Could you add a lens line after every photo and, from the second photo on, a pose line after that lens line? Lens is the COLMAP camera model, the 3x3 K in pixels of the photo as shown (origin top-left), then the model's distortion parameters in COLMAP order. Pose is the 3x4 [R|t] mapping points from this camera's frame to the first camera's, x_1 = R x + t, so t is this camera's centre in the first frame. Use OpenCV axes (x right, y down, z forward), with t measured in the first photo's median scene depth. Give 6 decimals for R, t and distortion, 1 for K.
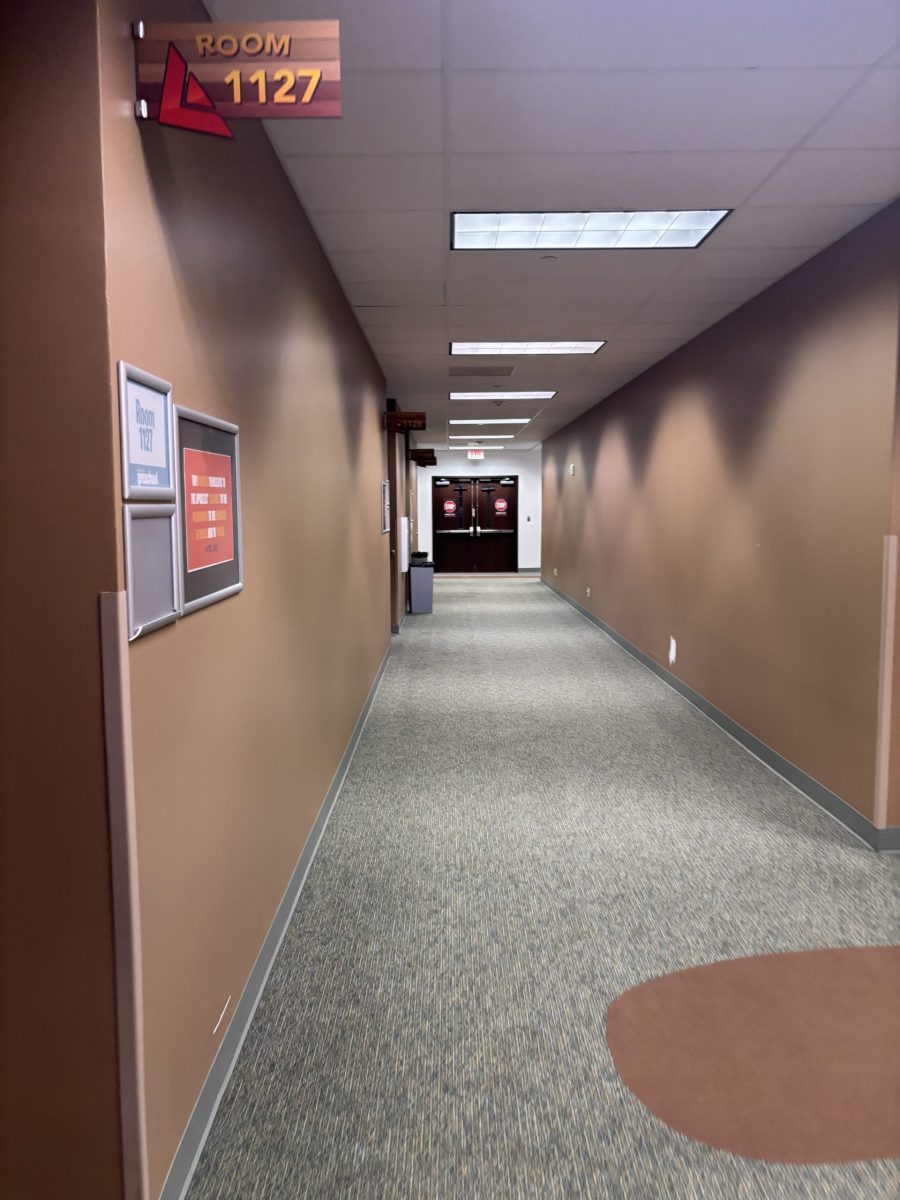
lens RADIAL K [[922.4, 0, 451.8], [0, 922.4, 583.0], [0, 0, 1]] dist [0.012630, 0.013932]
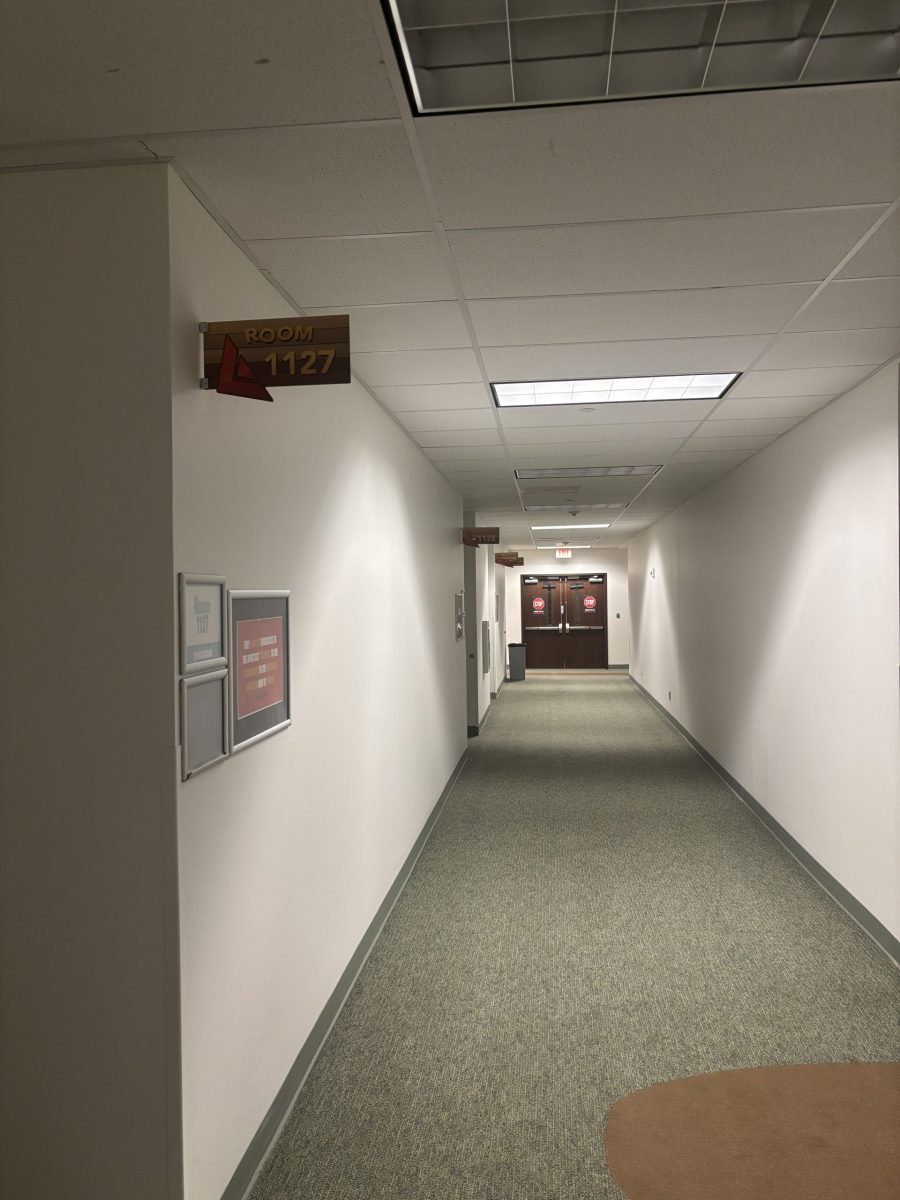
lens RADIAL K [[913.1, 0, 450.0], [0, 913.1, 600.0], [0, 0, 1]] dist [0.057109, -0.062033]
pose [[0.994212, -0.005282, -0.107309, 0.086357], [-0.003456, 0.996702, -0.081080, -0.047034], [0.107384, 0.080981, 0.990914, -0.138560]]
